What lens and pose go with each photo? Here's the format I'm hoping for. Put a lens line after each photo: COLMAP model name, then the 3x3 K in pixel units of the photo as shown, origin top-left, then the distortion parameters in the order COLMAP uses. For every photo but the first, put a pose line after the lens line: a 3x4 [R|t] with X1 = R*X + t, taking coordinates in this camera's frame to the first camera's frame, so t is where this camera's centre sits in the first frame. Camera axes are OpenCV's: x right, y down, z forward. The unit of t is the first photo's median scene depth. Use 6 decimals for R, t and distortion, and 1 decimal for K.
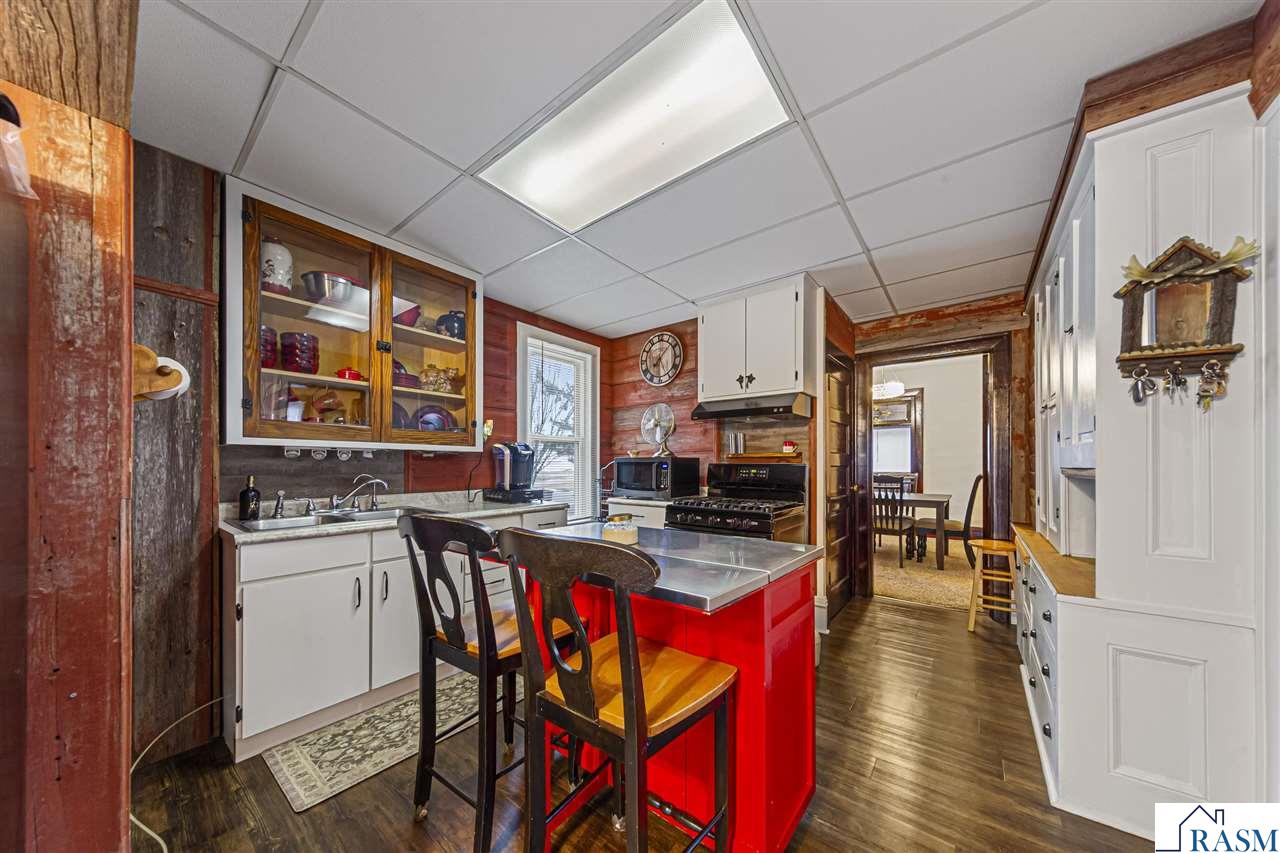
lens RADIAL K [[423.7, 0, 643.1], [0, 423.7, 463.9], [0, 0, 1]] dist [0.002810, -0.000567]
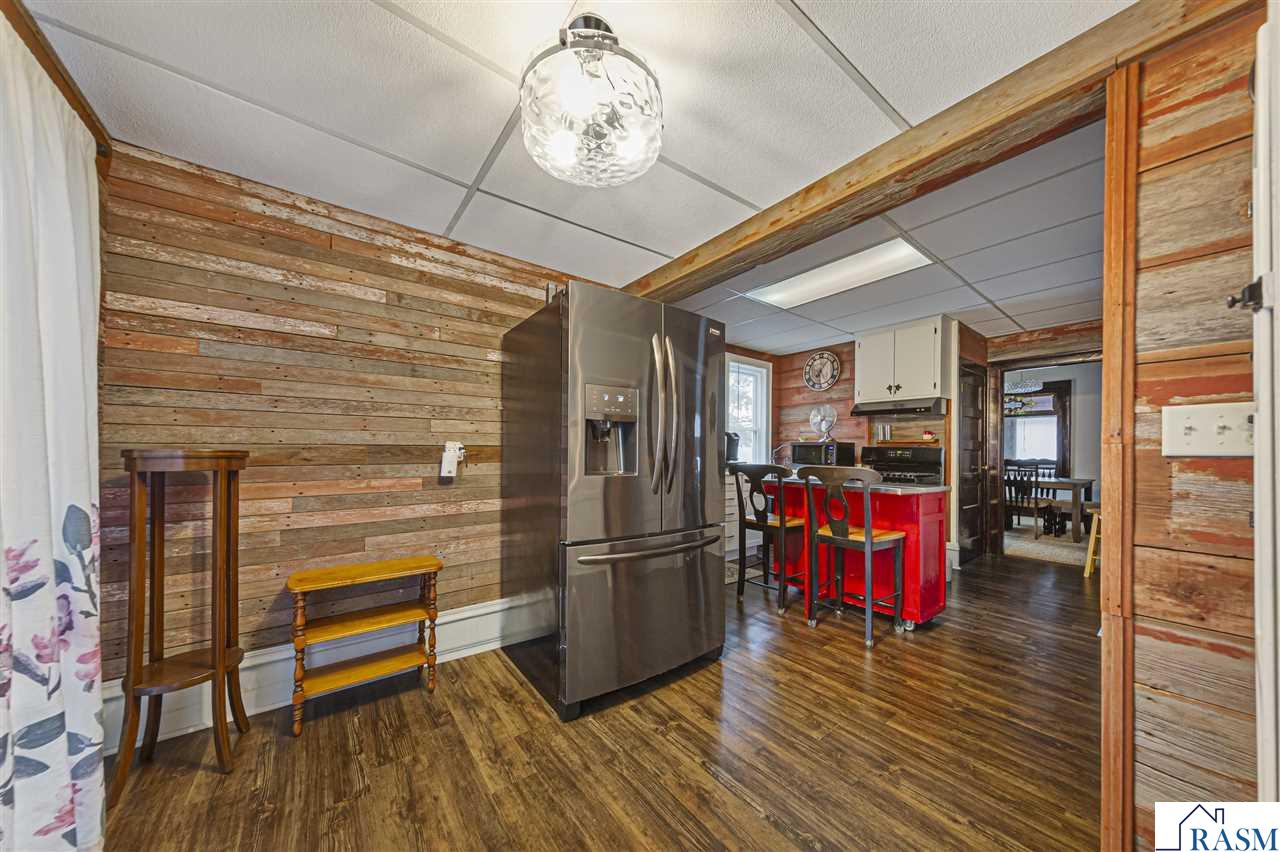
lens RADIAL K [[423.7, 0, 637.9], [0, 423.7, 449.3], [0, 0, 1]] dist [0.002810, -0.000567]
pose [[0.967140, 0.011828, -0.253968, -0.197297], [-0.013215, 0.999906, -0.003756, 0.021374], [0.253900, 0.006988, 0.967205, -0.522023]]
